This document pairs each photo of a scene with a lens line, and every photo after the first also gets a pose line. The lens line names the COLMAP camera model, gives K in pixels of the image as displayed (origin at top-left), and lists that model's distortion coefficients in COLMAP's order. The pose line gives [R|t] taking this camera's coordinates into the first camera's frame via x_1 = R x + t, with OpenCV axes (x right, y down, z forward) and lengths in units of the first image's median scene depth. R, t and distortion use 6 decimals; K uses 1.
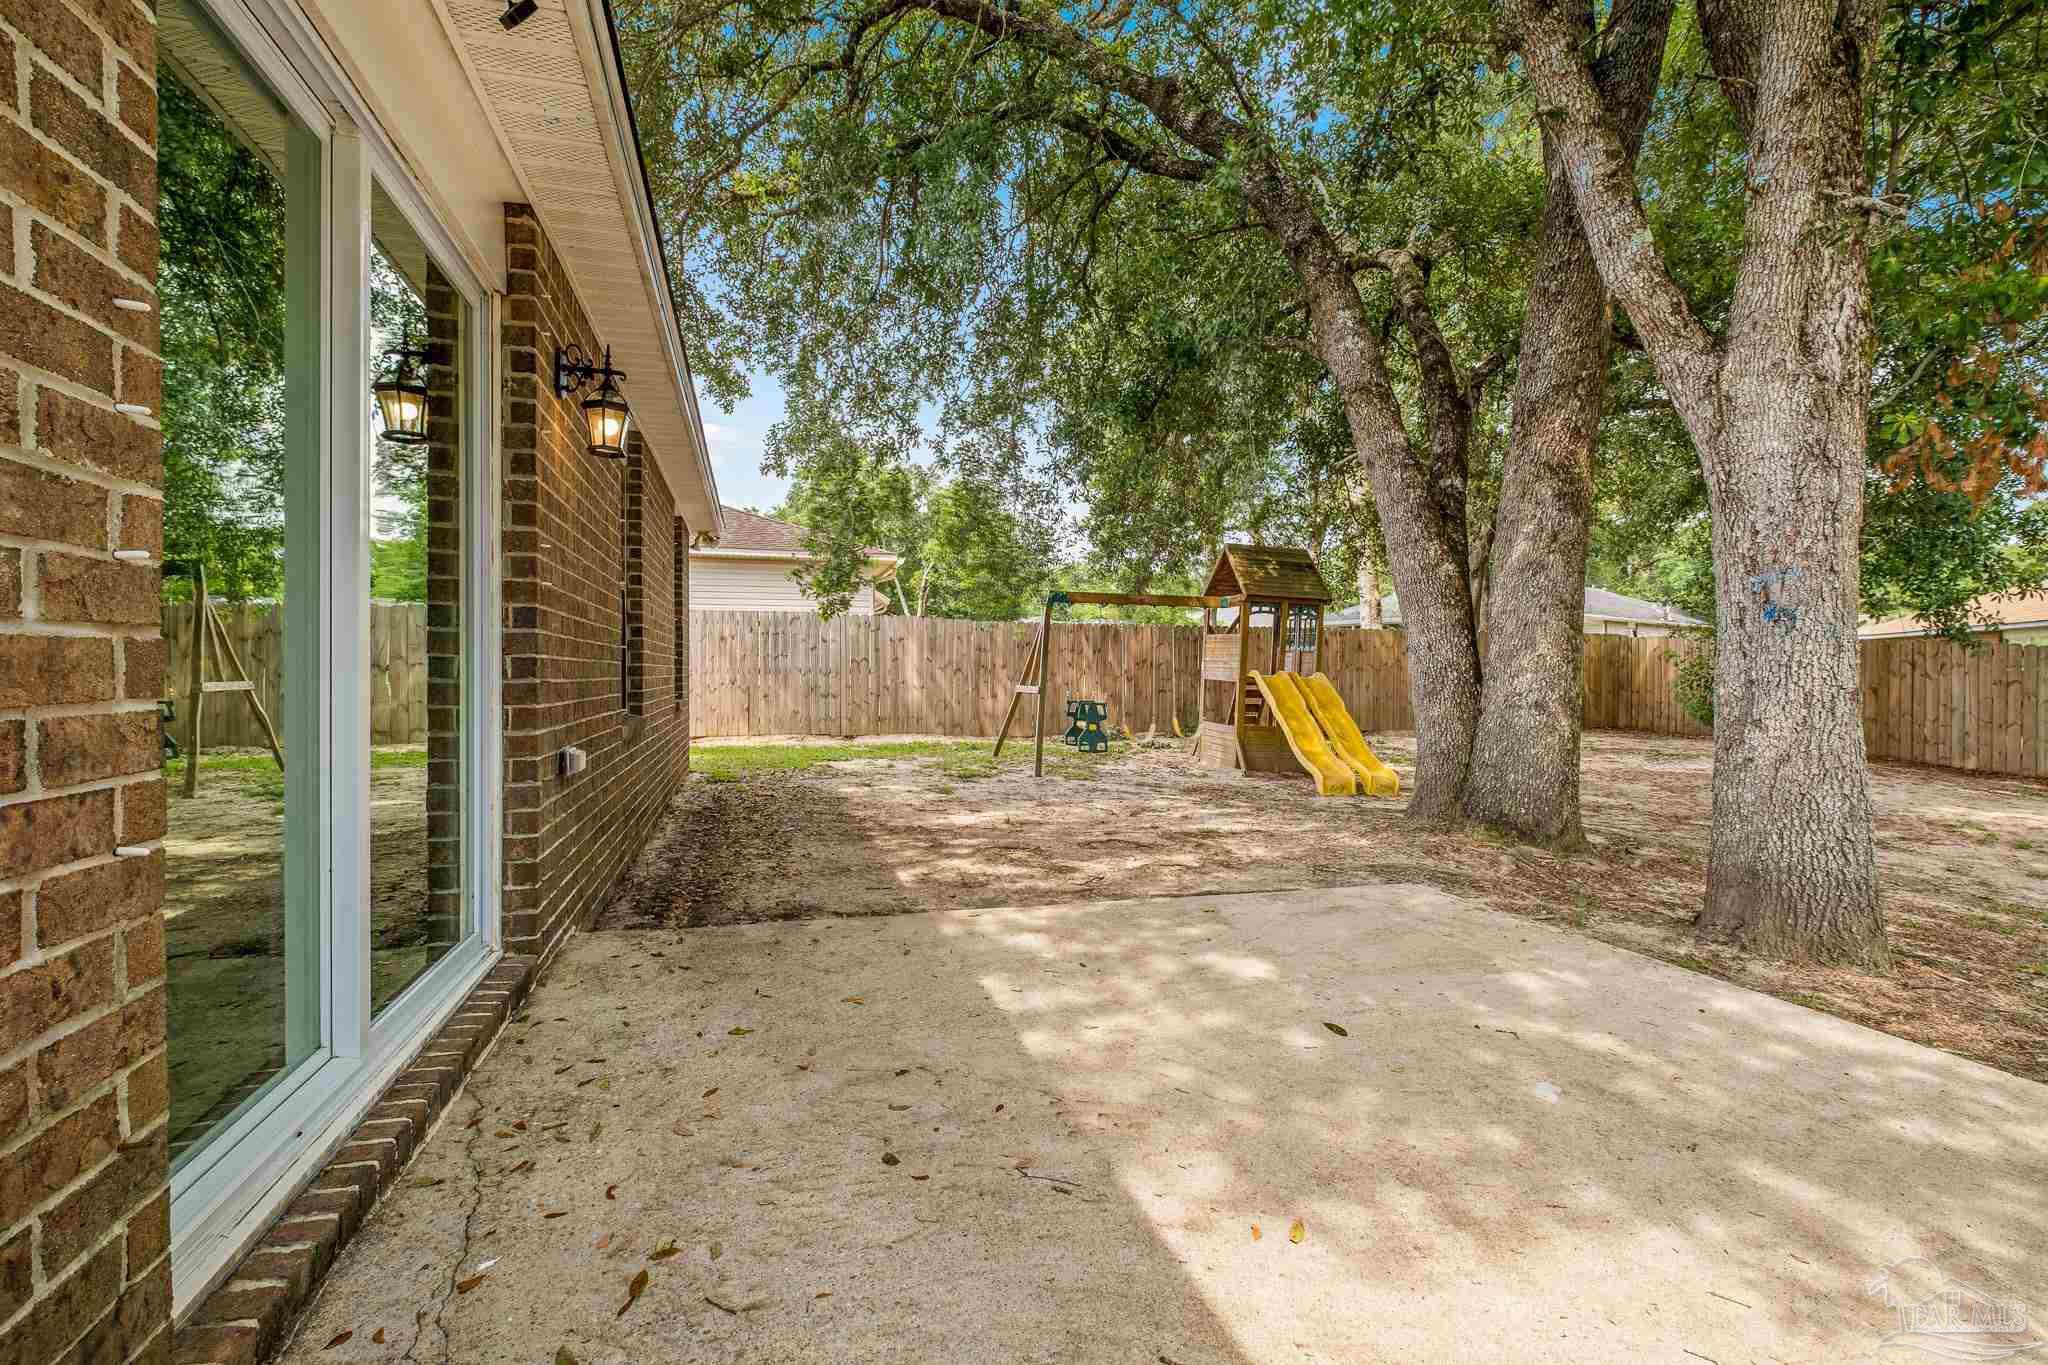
lens RADIAL K [[920.5, 0, 1018.8], [0, 920.5, 670.8], [0, 0, 1]] dist [-0.002054, -0.001257]
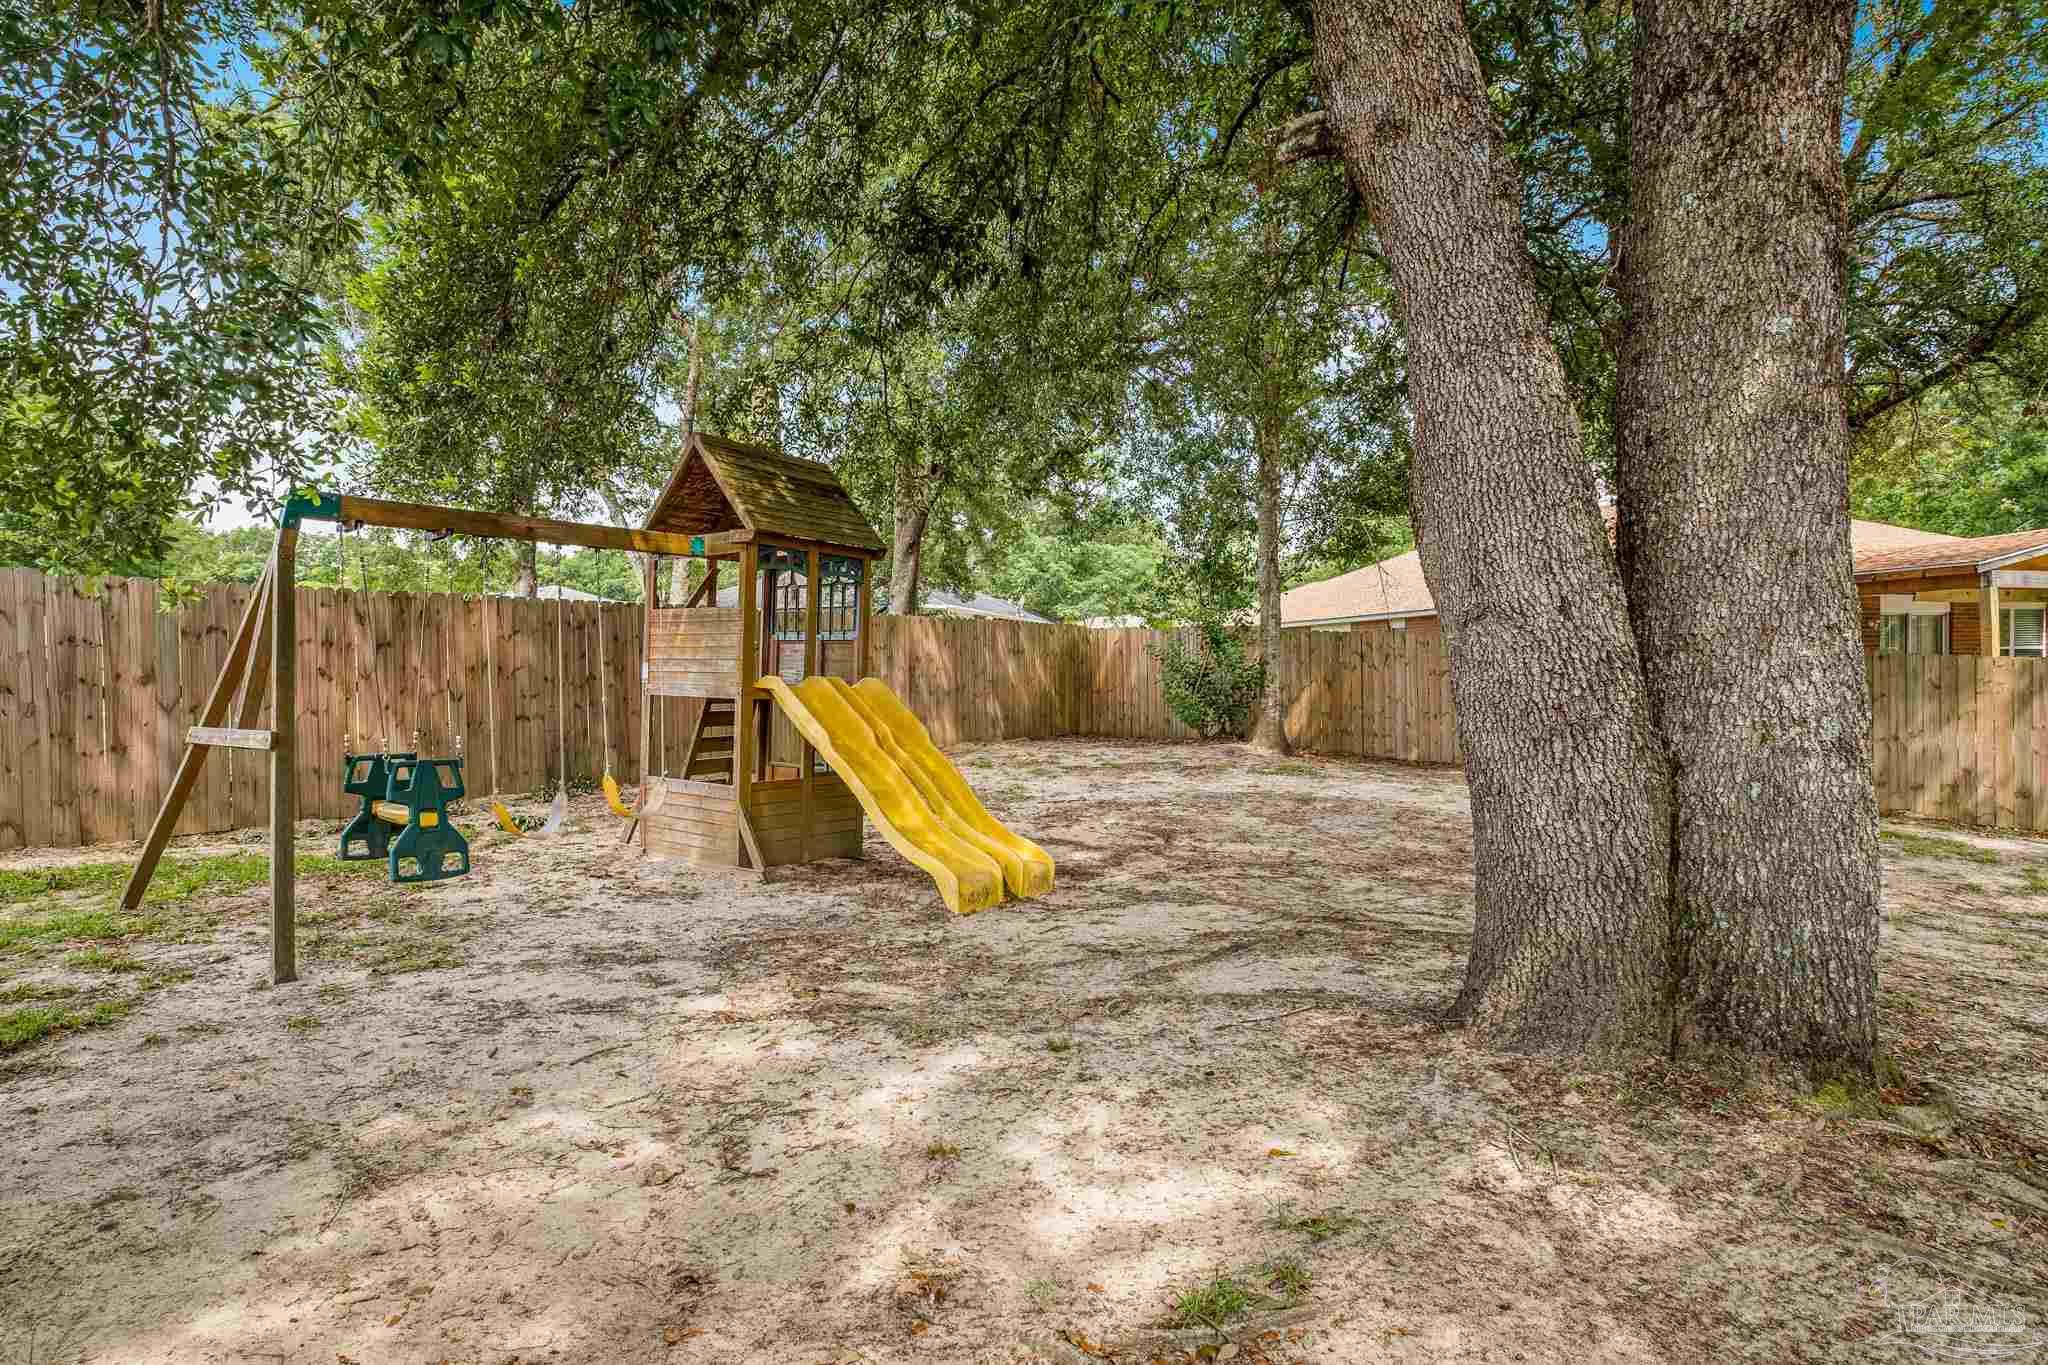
lens RADIAL K [[1028.5, 0, 1022.9], [0, 1028.5, 693.4], [0, 0, 1]] dist [-0.002283, -0.000283]
pose [[0.770663, -0.030573, 0.636509, -0.007397], [0.019200, 0.999509, 0.024763, -0.002696], [-0.636954, -0.006863, 0.770871, 0.439951]]
